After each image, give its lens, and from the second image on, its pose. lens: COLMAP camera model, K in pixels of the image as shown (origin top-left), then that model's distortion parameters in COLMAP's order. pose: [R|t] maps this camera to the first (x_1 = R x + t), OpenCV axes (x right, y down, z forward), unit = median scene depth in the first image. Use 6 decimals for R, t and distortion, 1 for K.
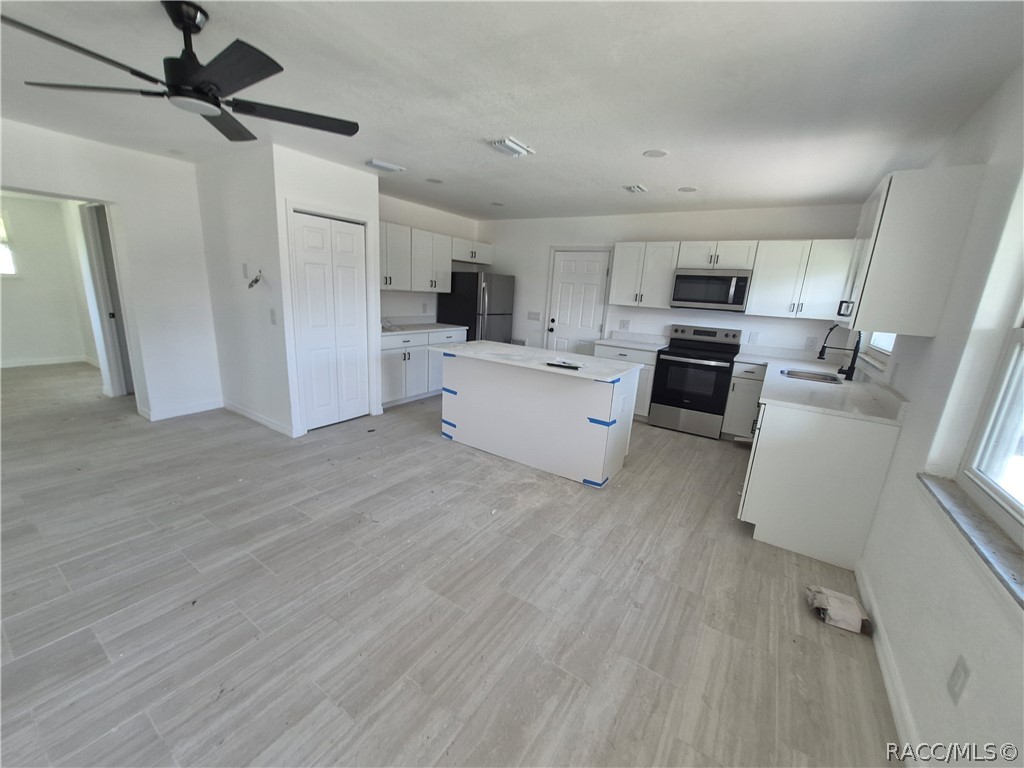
lens RADIAL K [[405.1, 0, 512.1], [0, 405.1, 389.3], [0, 0, 1]] dist [0.003490, 0.000419]
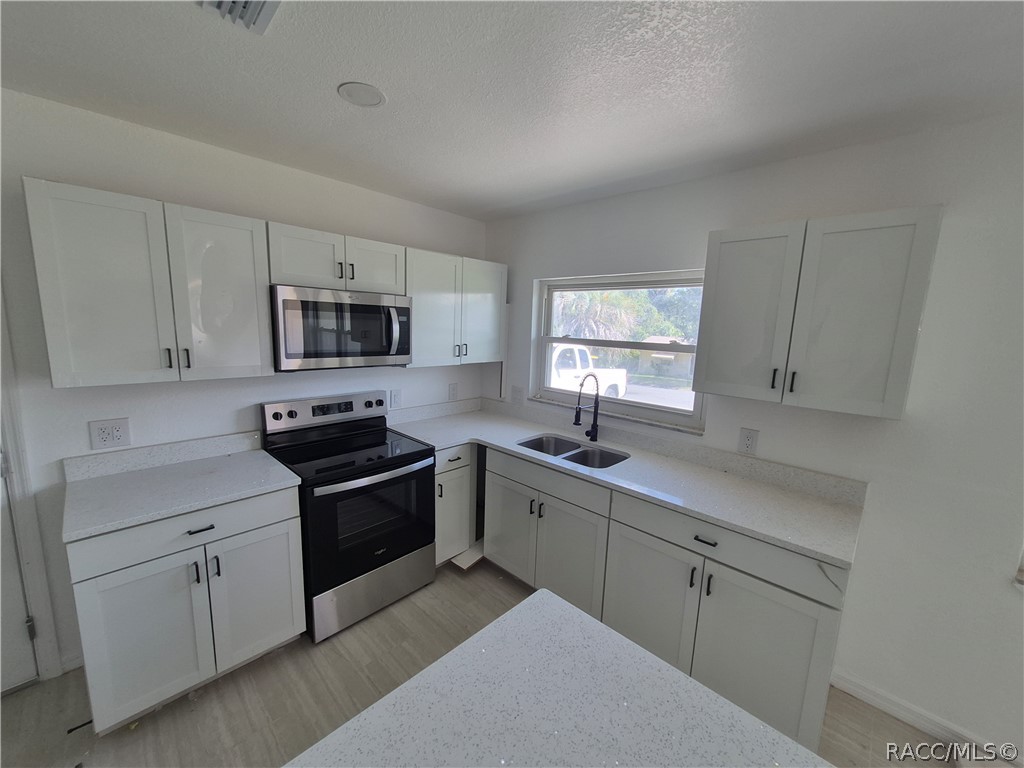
lens RADIAL K [[405.1, 0, 514.9], [0, 405.1, 387.2], [0, 0, 1]] dist [0.003490, 0.000419]
pose [[0.187694, -0.206248, 0.960329, 0.016912], [0.202516, 0.964825, 0.167633, -0.177751], [-0.961123, 0.163019, 0.222860, 0.562482]]
